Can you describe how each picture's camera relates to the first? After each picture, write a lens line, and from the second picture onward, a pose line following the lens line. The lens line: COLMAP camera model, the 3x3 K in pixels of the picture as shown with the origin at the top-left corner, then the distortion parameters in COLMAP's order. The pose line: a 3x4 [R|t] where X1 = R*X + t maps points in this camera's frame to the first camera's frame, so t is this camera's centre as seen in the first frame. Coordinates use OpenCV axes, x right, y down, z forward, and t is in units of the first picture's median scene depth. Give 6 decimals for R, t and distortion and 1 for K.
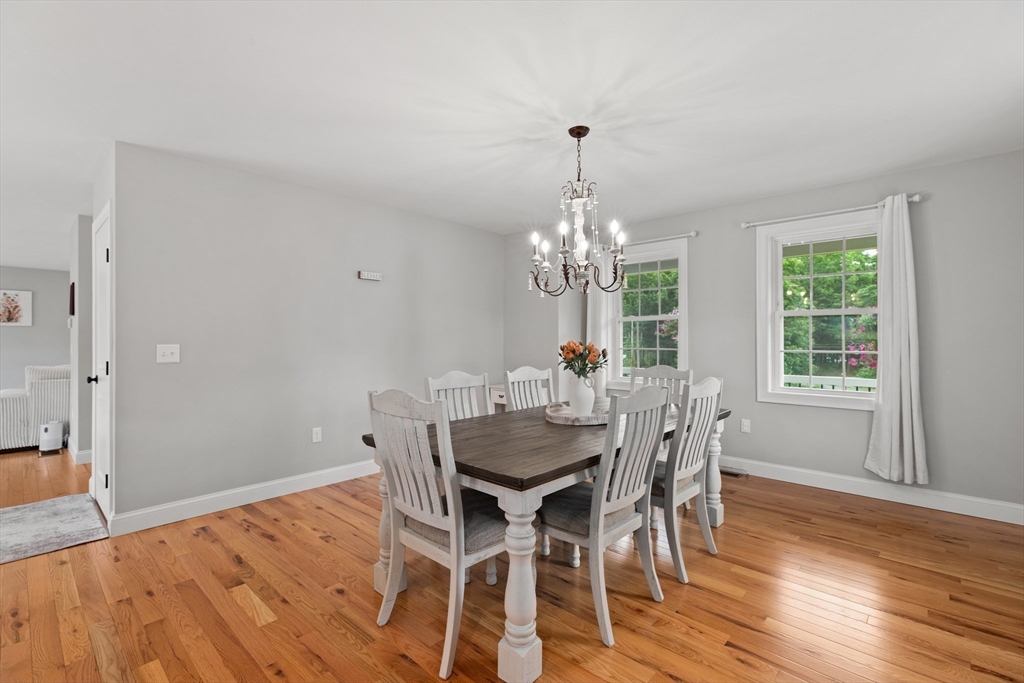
lens RADIAL K [[457.6, 0, 509.4], [0, 457.6, 335.5], [0, 0, 1]] dist [0.005101, 0.000403]
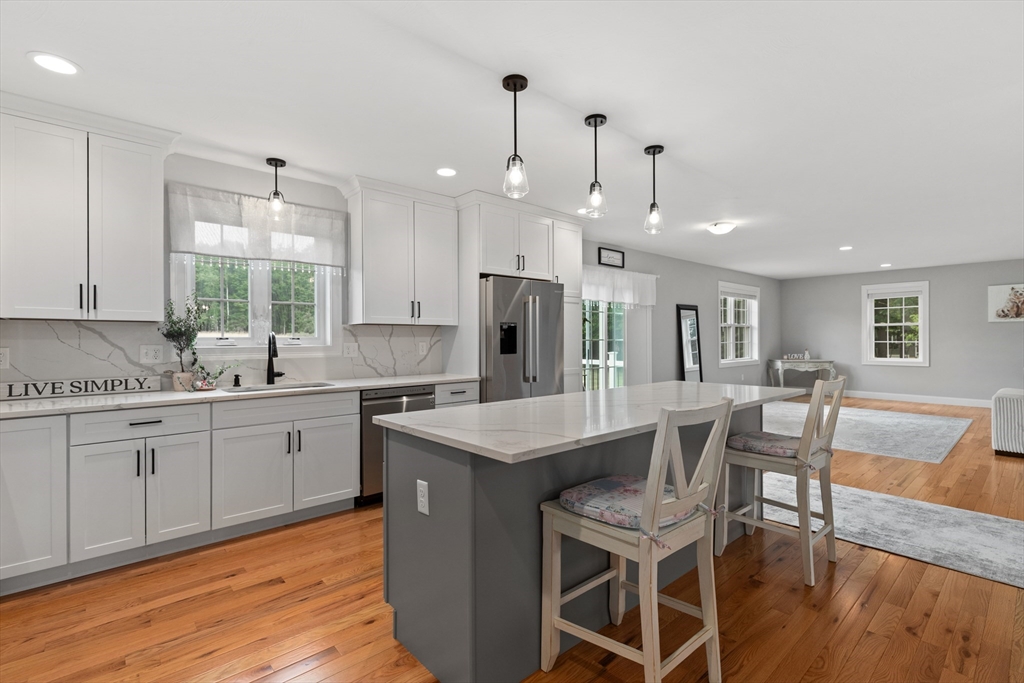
lens RADIAL K [[468.0, 0, 512.3], [0, 468.0, 338.9], [0, 0, 1]] dist [0.003795, -0.000264]
pose [[-0.097617, 0.002544, -0.995221, -0.038531], [0.013224, 0.999912, 0.001258, -0.000299], [0.995136, -0.013038, -0.097642, 0.129388]]
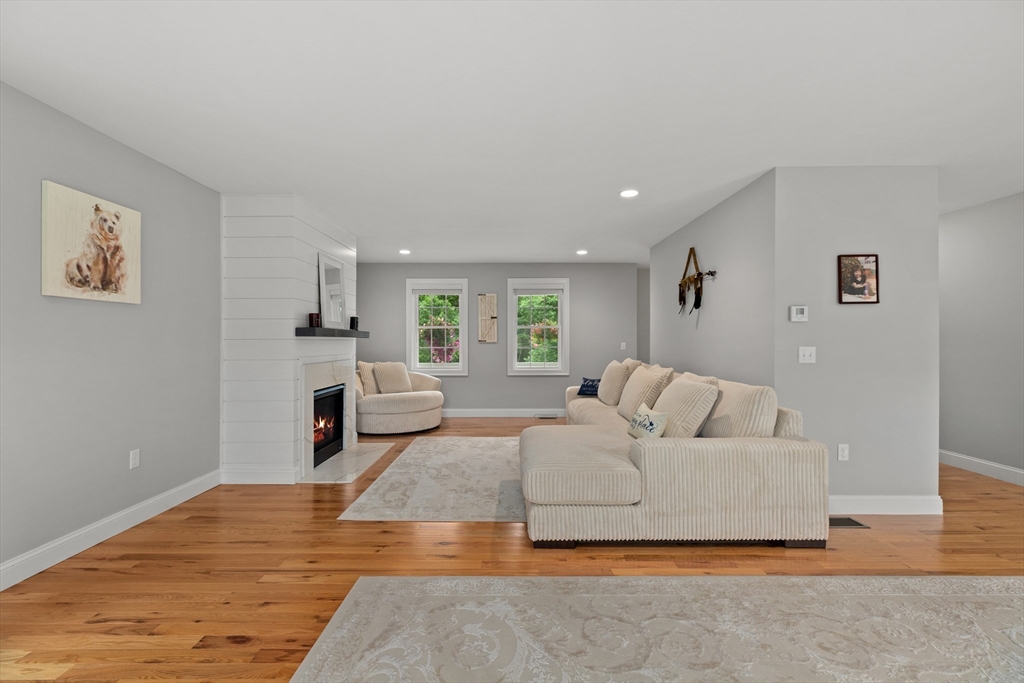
lens RADIAL K [[454.4, 0, 517.1], [0, 454.4, 338.9], [0, 0, 1]] dist [0.005271, 0.000017]
pose [[0.730062, 0.002693, 0.683375, -2.639466], [-0.005119, 0.999986, 0.001528, 0.013307], [-0.683361, -0.004613, 0.730066, 1.284102]]
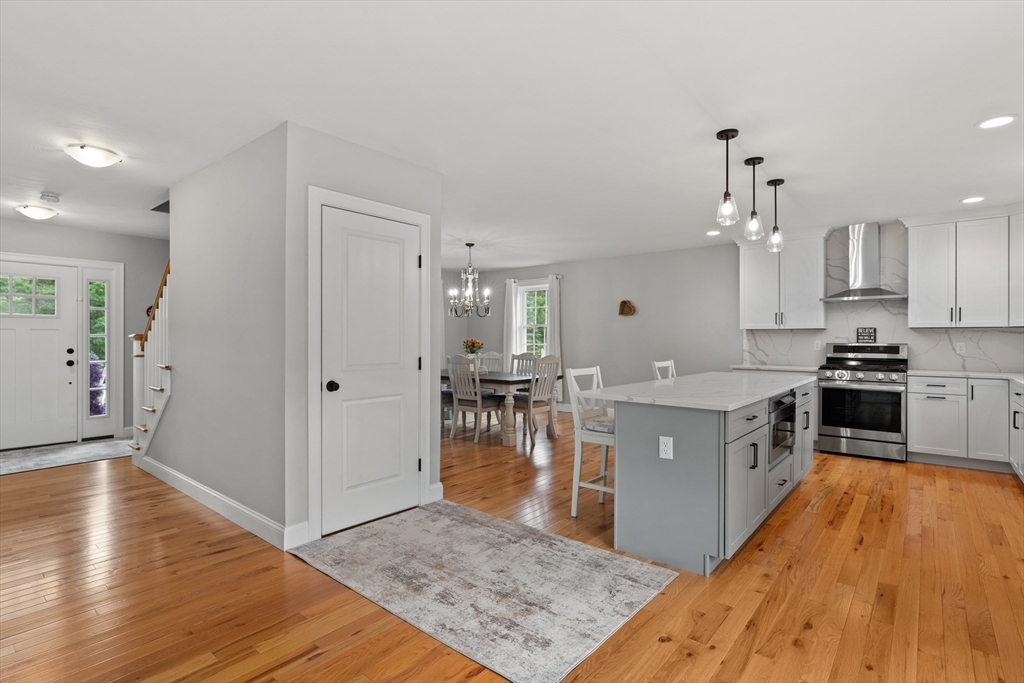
lens RADIAL K [[499.9, 0, 511.4], [0, 499.9, 338.5], [0, 0, 1]] dist [-0.000996, -0.000866]
pose [[-0.053180, 0.000476, 0.998585, -1.909630], [-0.011395, 0.999934, -0.001083, 0.008214], [-0.998520, -0.011436, -0.053171, 0.771862]]
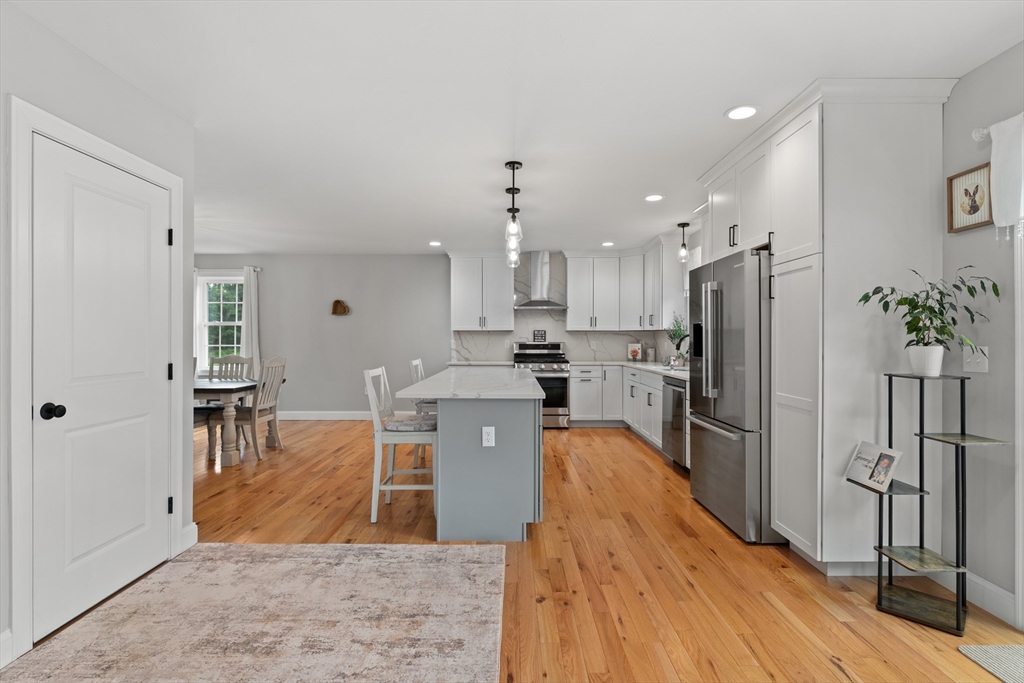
lens RADIAL K [[485.2, 0, 510.5], [0, 485.2, 340.1], [0, 0, 1]] dist [-0.000618, 0.000203]
pose [[-0.680005, -0.001317, 0.733206, -1.779213], [-0.007450, 0.999959, -0.005114, 0.011896], [-0.733170, -0.008940, -0.679987, 1.049446]]
